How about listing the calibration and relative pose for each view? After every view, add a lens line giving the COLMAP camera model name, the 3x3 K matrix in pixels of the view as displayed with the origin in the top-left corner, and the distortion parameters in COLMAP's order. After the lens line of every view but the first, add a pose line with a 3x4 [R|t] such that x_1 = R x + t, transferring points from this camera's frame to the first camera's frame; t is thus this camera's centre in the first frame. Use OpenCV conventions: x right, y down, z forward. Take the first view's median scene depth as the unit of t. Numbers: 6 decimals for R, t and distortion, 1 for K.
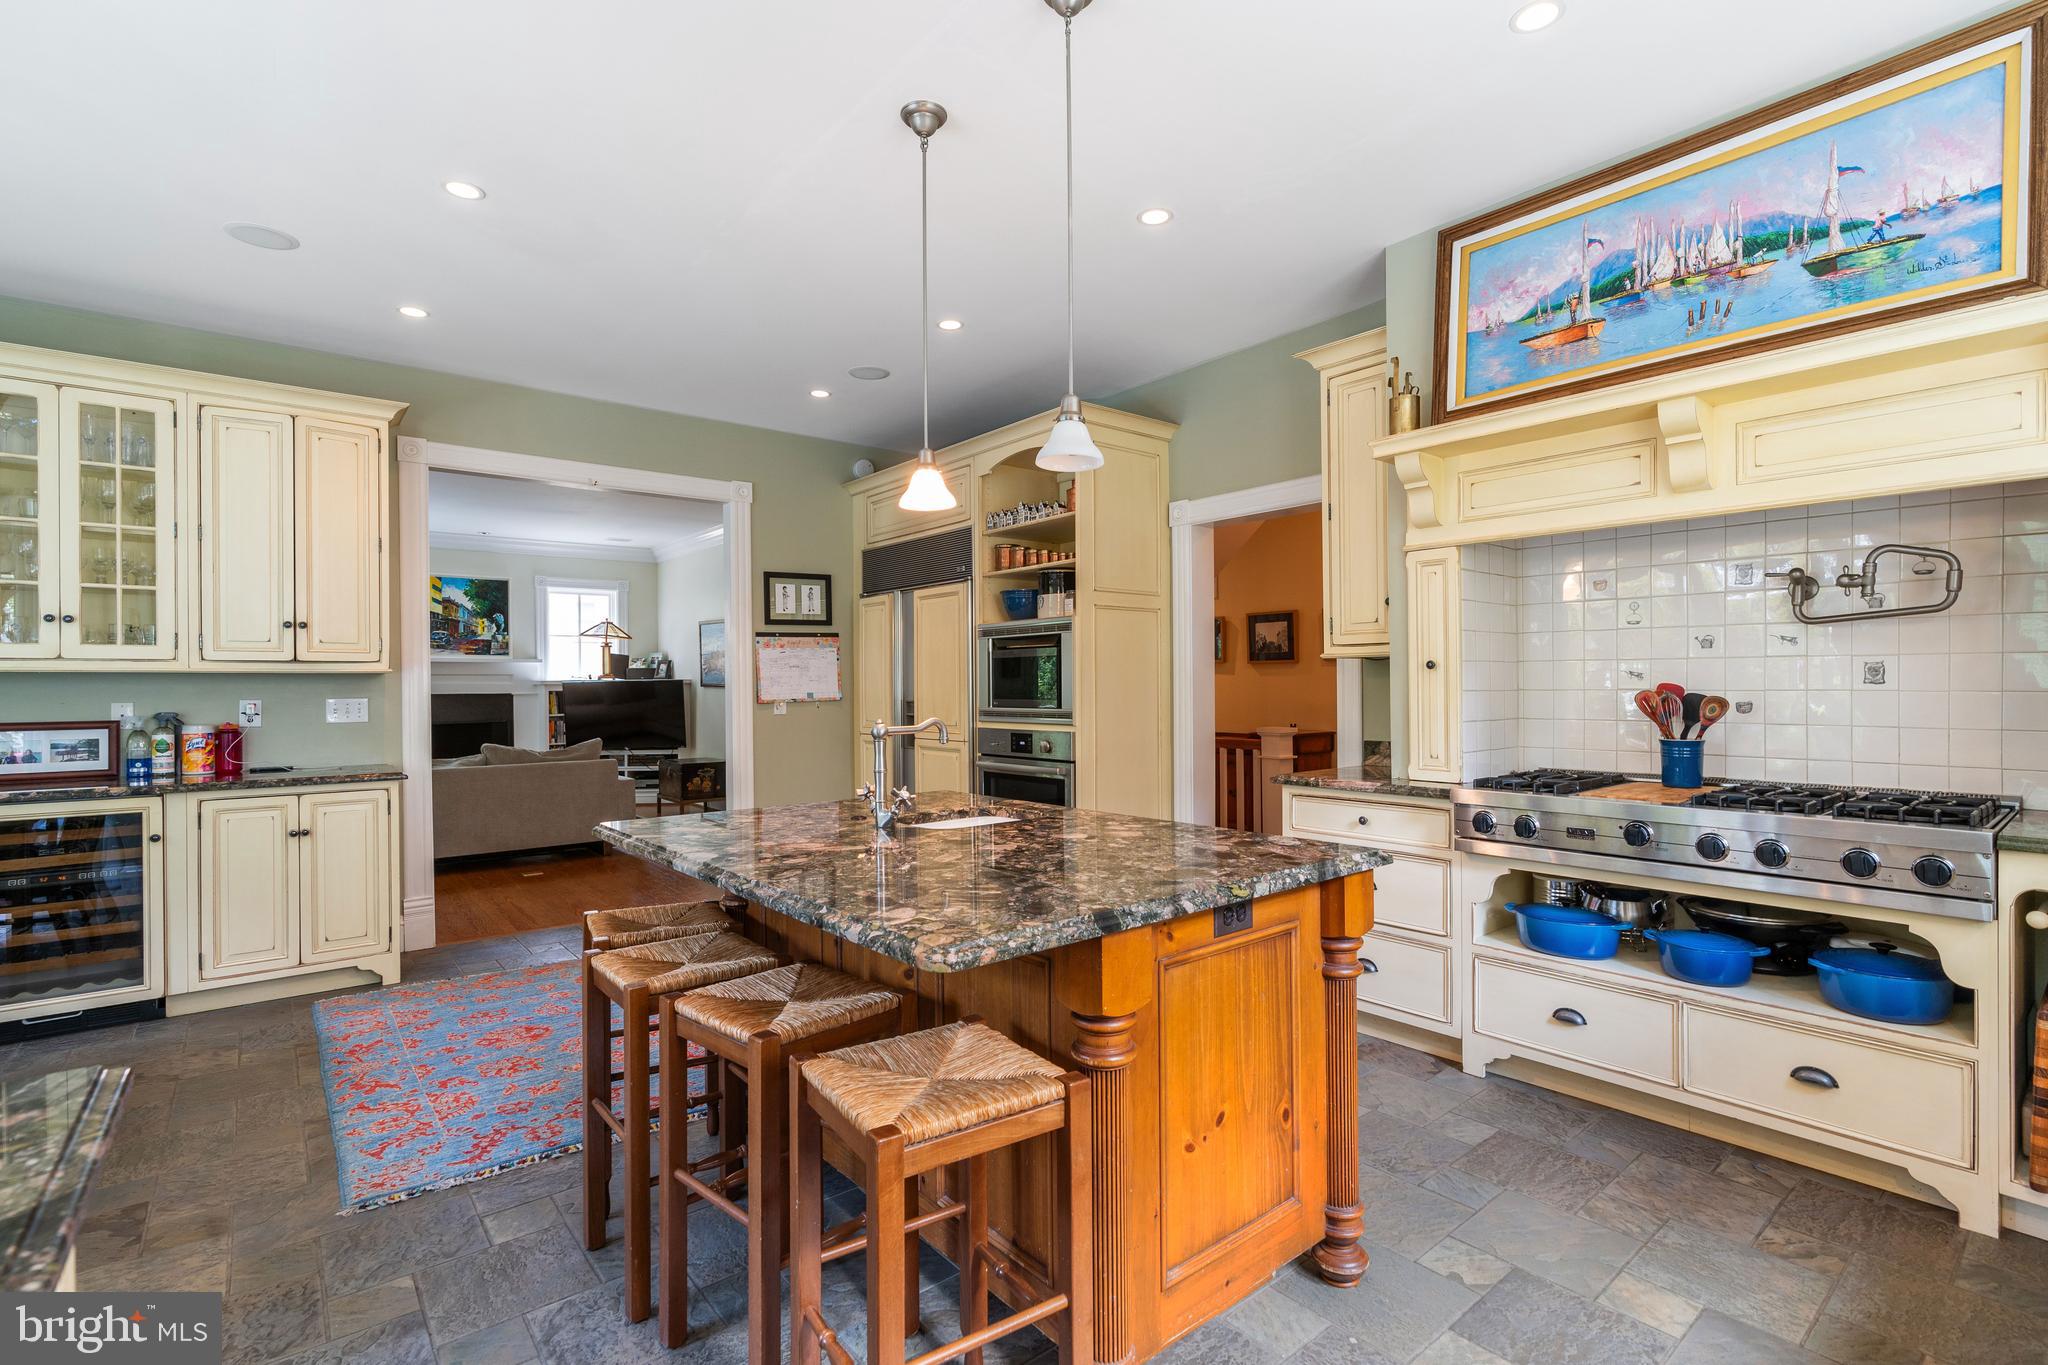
lens RADIAL K [[935.3, 0, 1033.6], [0, 935.3, 689.7], [0, 0, 1]] dist [-0.010401, 0.002670]
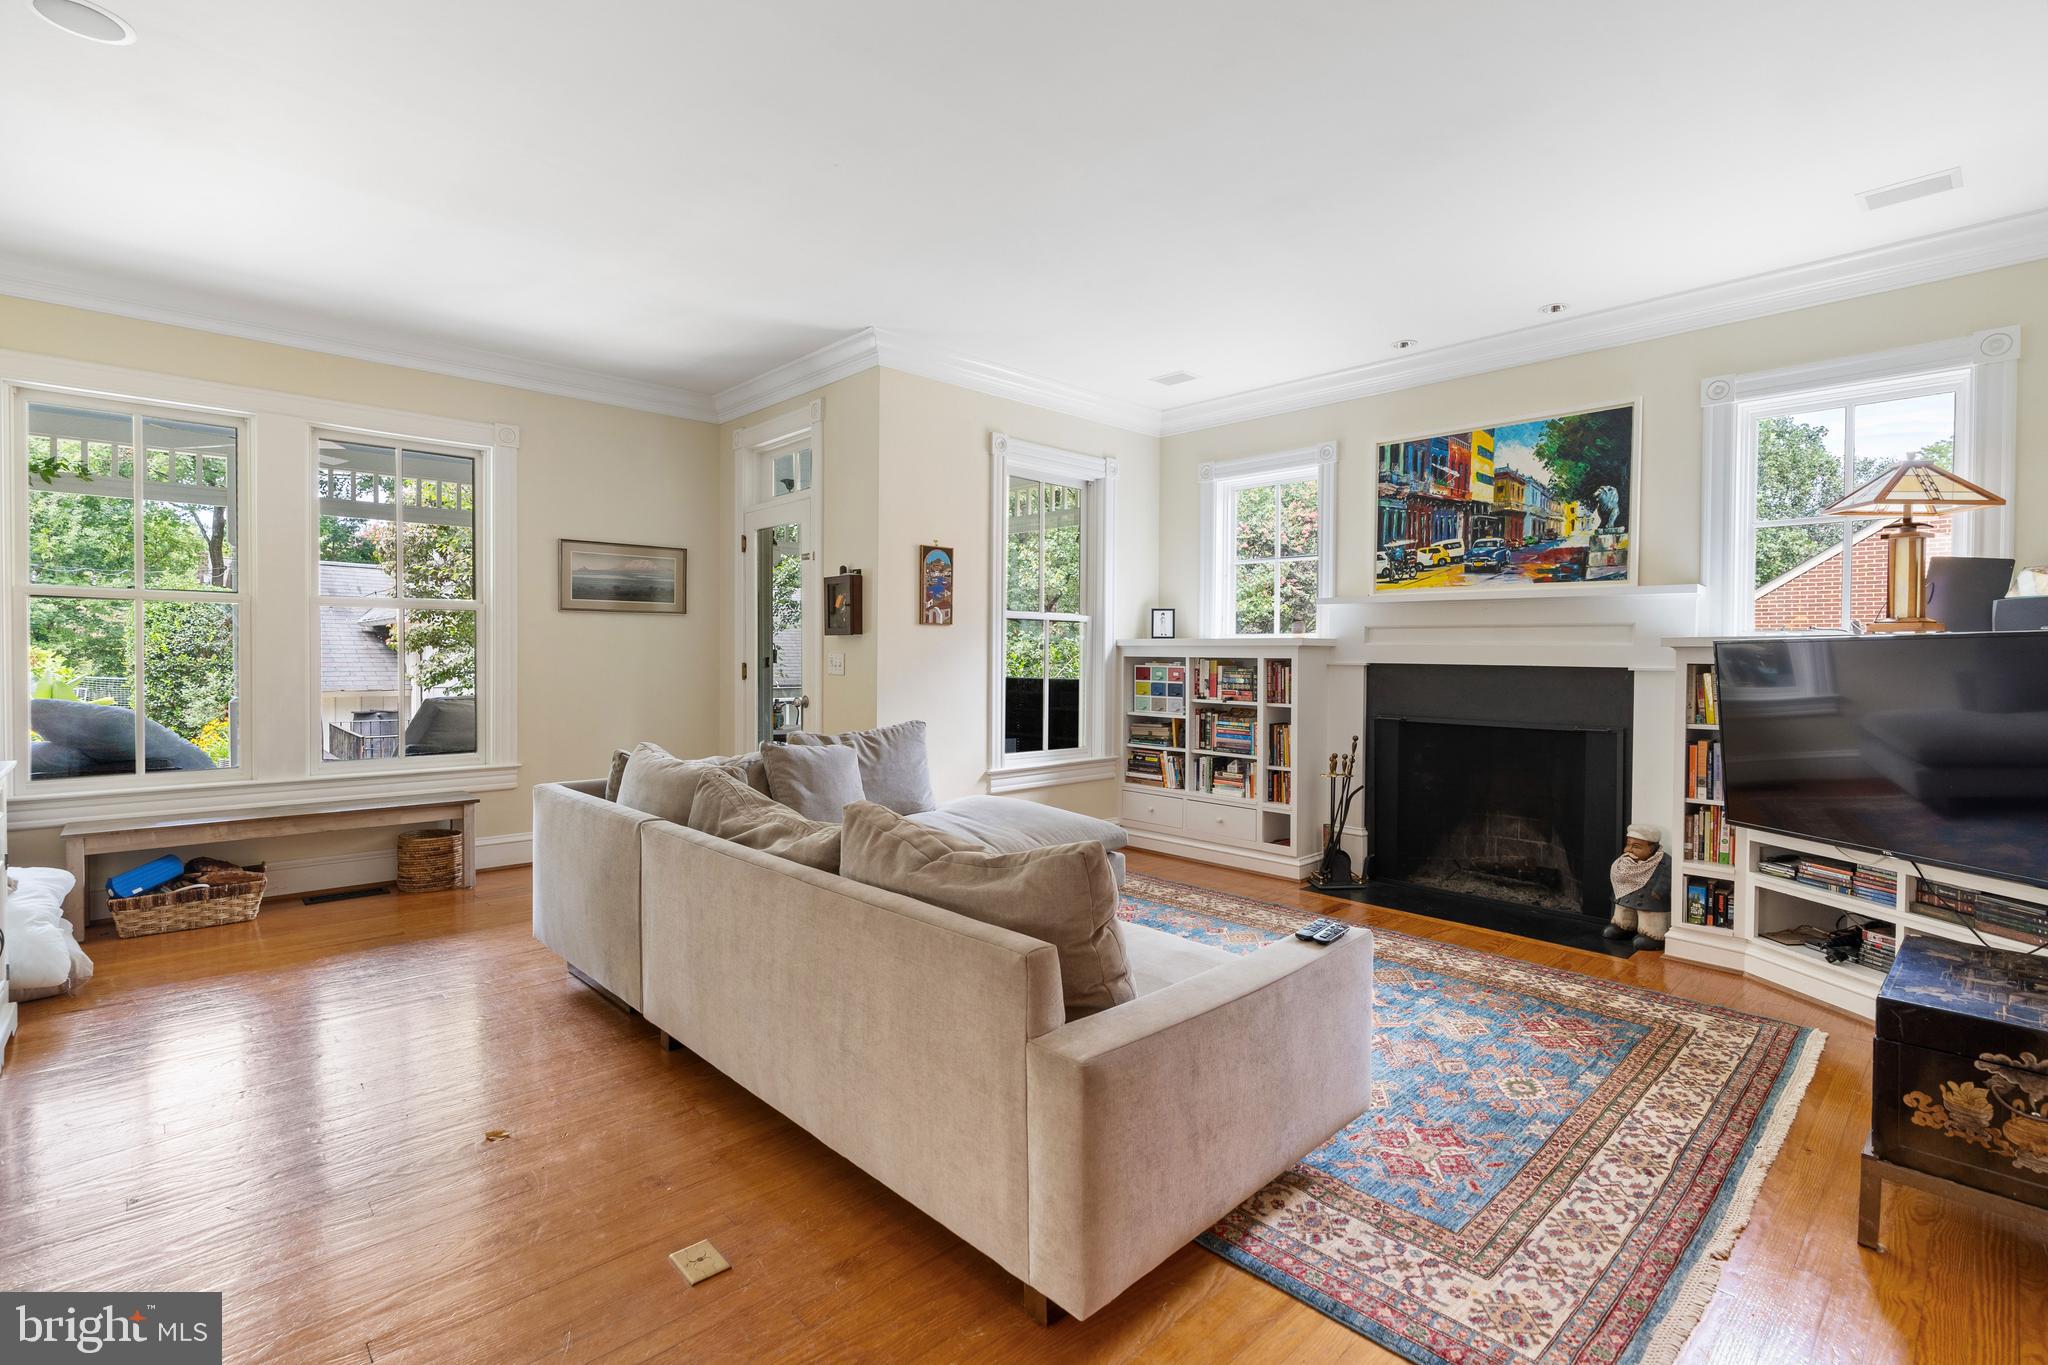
lens RADIAL K [[935.3, 0, 1039.8], [0, 935.3, 675.6], [0, 0, 1]] dist [-0.010401, 0.002670]
pose [[0.079045, 0.031746, -0.996365, -0.154738], [-0.015660, 0.999409, 0.030601, -0.001559], [0.996748, 0.013184, 0.079496, 0.699260]]
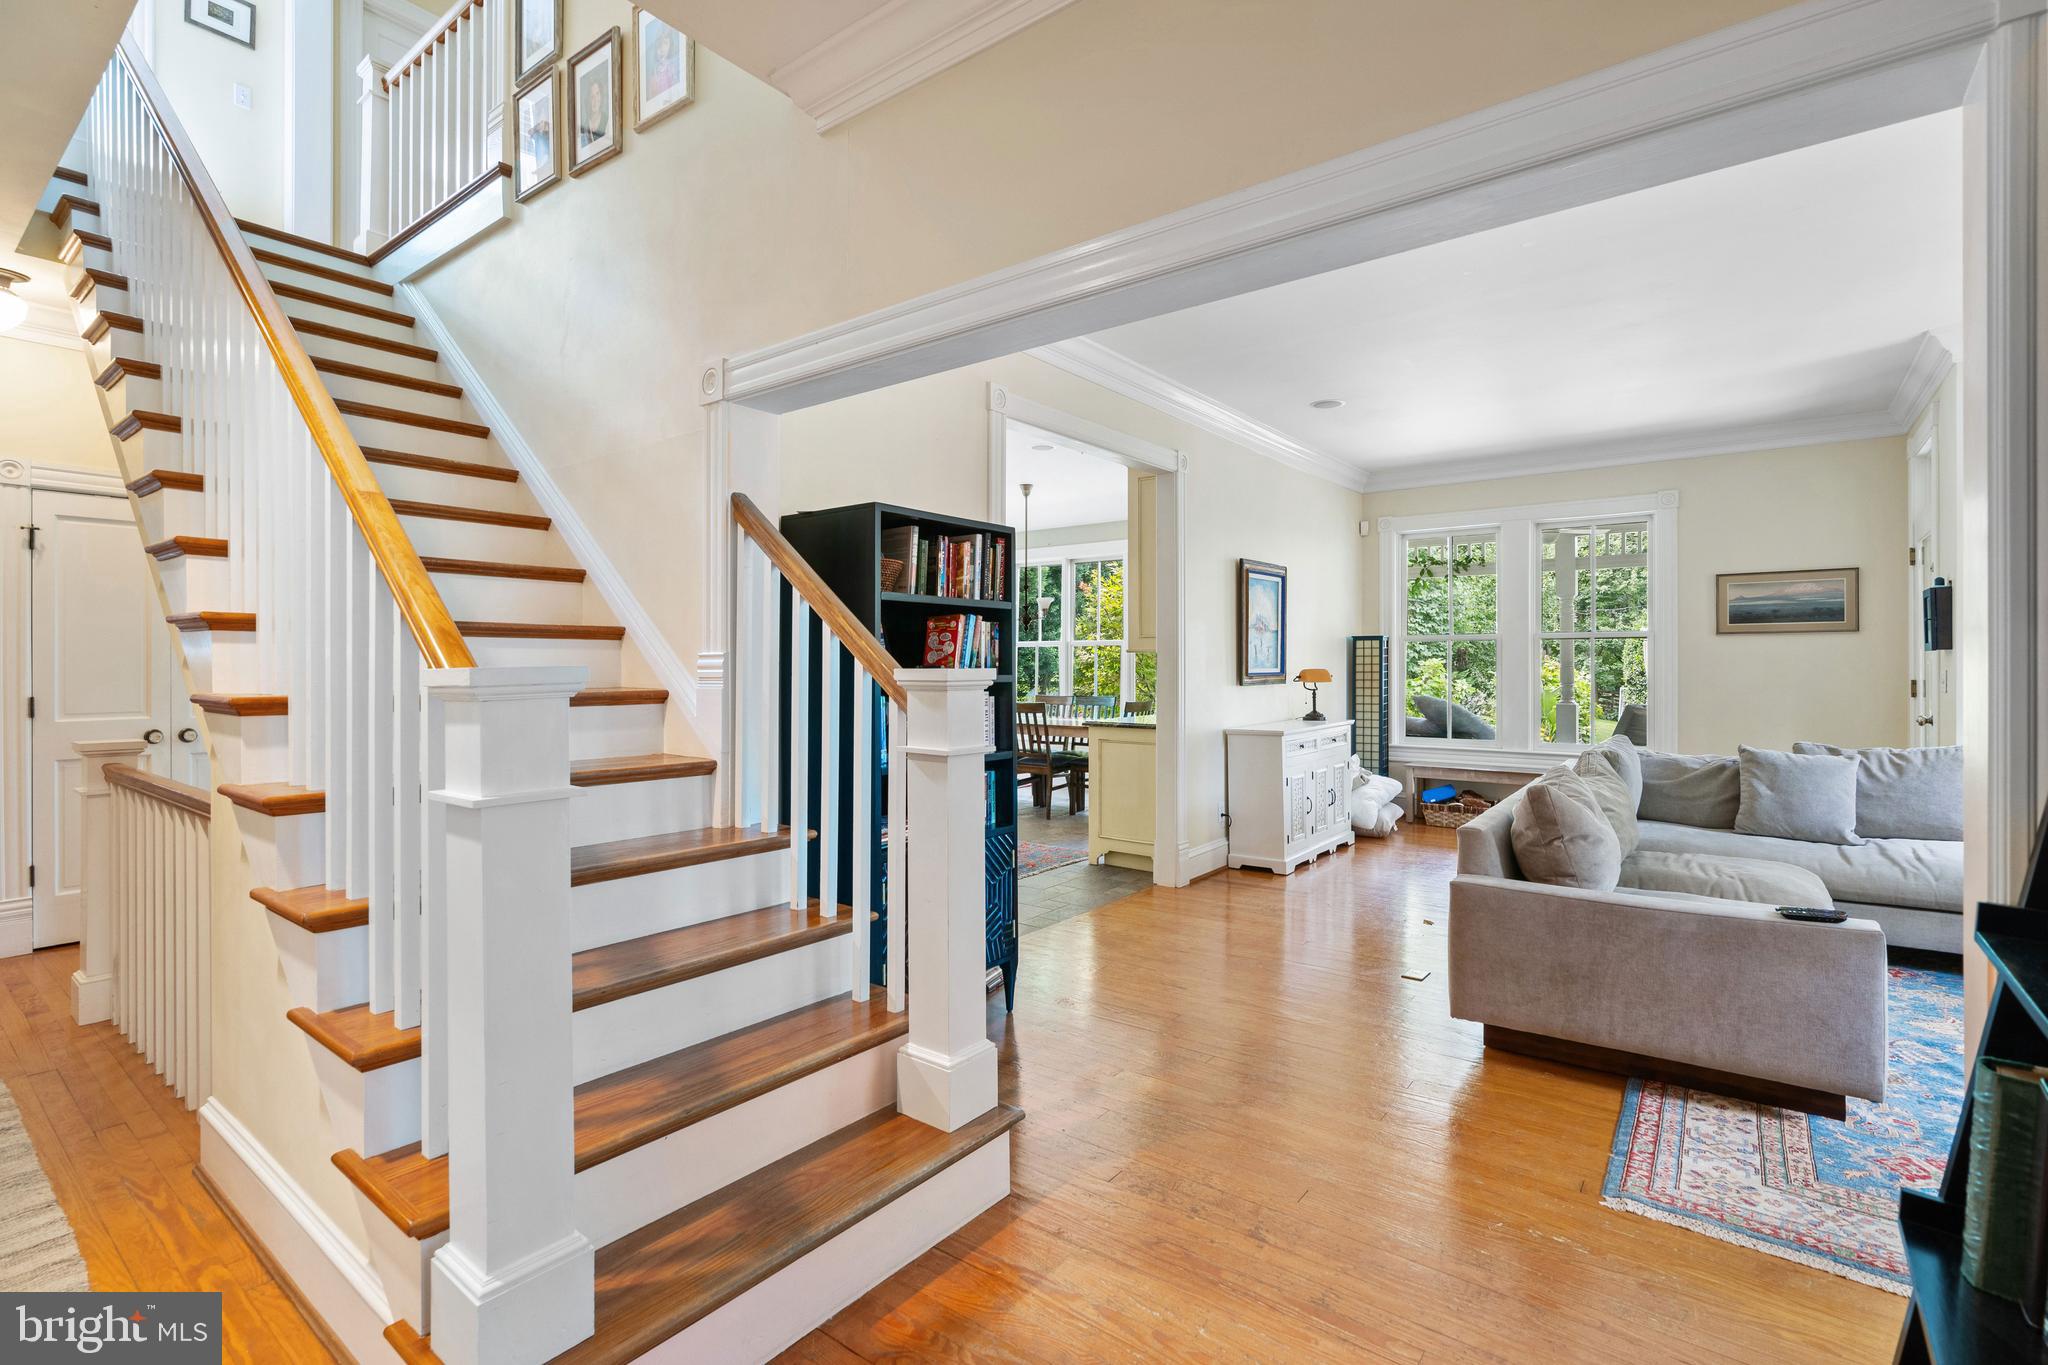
lens RADIAL K [[935.3, 0, 1025.3], [0, 935.3, 666.5], [0, 0, 1]] dist [-0.010401, 0.002670]
pose [[-0.973709, 0.008882, -0.227621, -0.147871], [0.006225, 0.999904, 0.012387, -0.002269], [0.227709, 0.010645, -0.973671, 0.737370]]
